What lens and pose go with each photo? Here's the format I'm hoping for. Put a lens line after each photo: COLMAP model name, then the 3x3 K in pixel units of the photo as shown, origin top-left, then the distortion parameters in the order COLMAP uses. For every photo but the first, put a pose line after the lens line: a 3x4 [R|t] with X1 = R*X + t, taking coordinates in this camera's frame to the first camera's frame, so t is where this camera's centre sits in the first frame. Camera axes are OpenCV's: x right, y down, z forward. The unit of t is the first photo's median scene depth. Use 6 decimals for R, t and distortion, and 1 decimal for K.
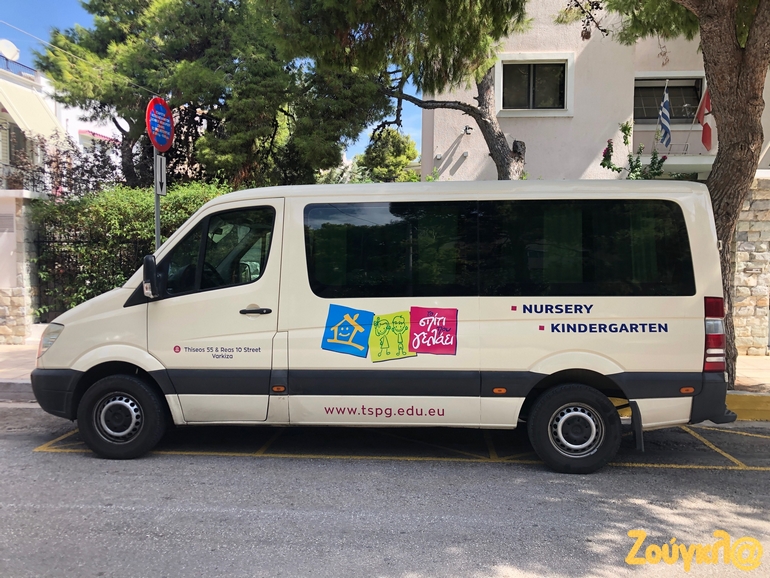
lens RADIAL K [[640.2, 0, 385.0], [0, 640.2, 289.0], [0, 0, 1]] dist [0.006754, -0.018751]
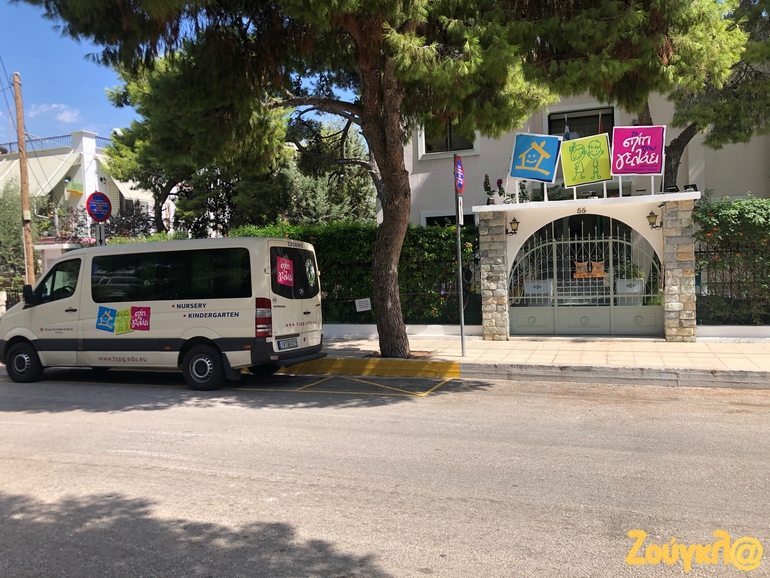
lens RADIAL K [[640.2, 0, 385.0], [0, 640.2, 289.0], [0, 0, 1]] dist [0.006754, -0.018751]
pose [[0.960217, -0.028780, -0.277768, 1.355274], [0.023468, 0.999473, -0.022431, 0.036549], [0.278267, 0.015020, 0.960386, -0.699970]]
